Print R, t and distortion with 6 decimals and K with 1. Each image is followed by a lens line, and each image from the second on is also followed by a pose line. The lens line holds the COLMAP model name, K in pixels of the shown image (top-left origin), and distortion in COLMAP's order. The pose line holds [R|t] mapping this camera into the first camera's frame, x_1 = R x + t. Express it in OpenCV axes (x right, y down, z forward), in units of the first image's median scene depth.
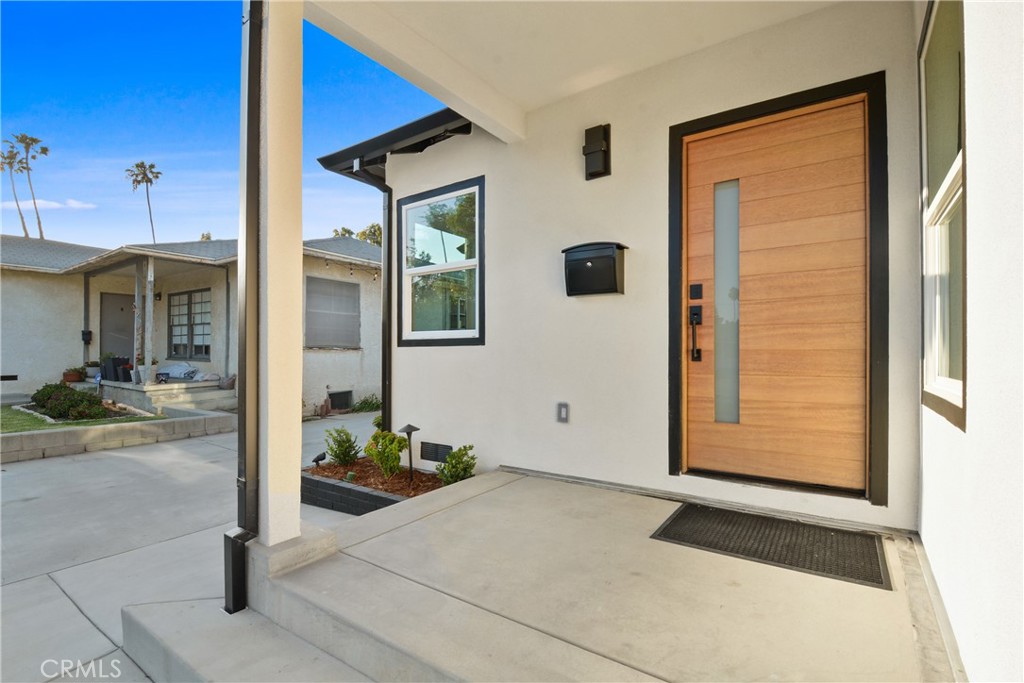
lens RADIAL K [[463.9, 0, 526.4], [0, 463.9, 353.0], [0, 0, 1]] dist [-0.014581, -0.000189]
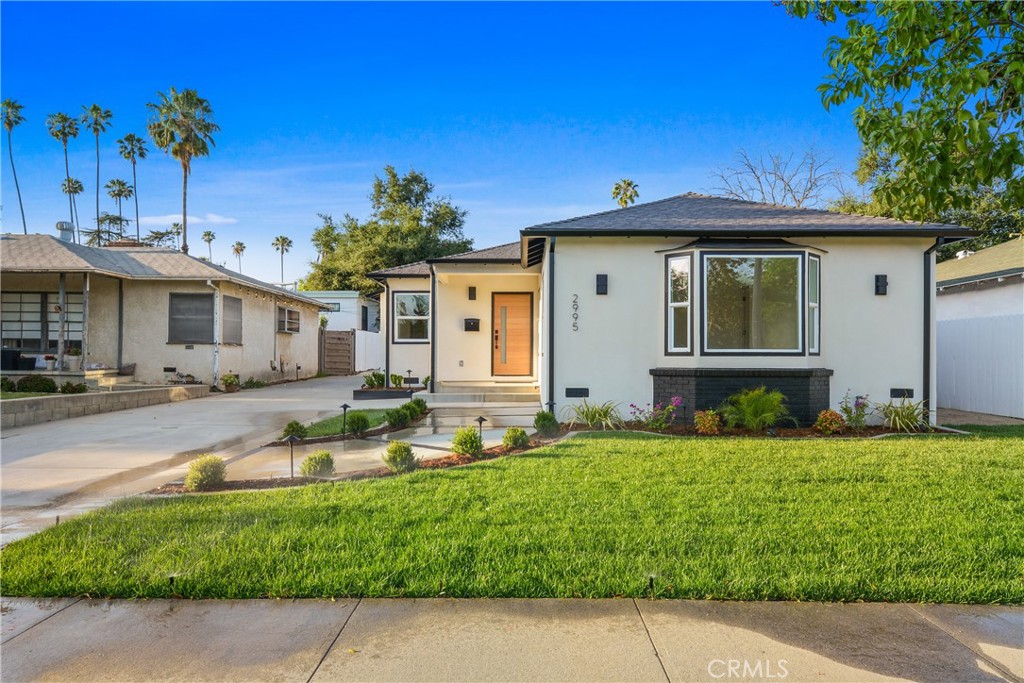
lens RADIAL K [[649.2, 0, 512.8], [0, 649.2, 345.9], [0, 0, 1]] dist [0.000181, 0.000033]
pose [[0.824020, 0.008563, 0.566497, -2.557674], [-0.001560, 0.999916, -0.012845, 0.059521], [-0.566559, 0.009701, 0.823964, -3.526394]]
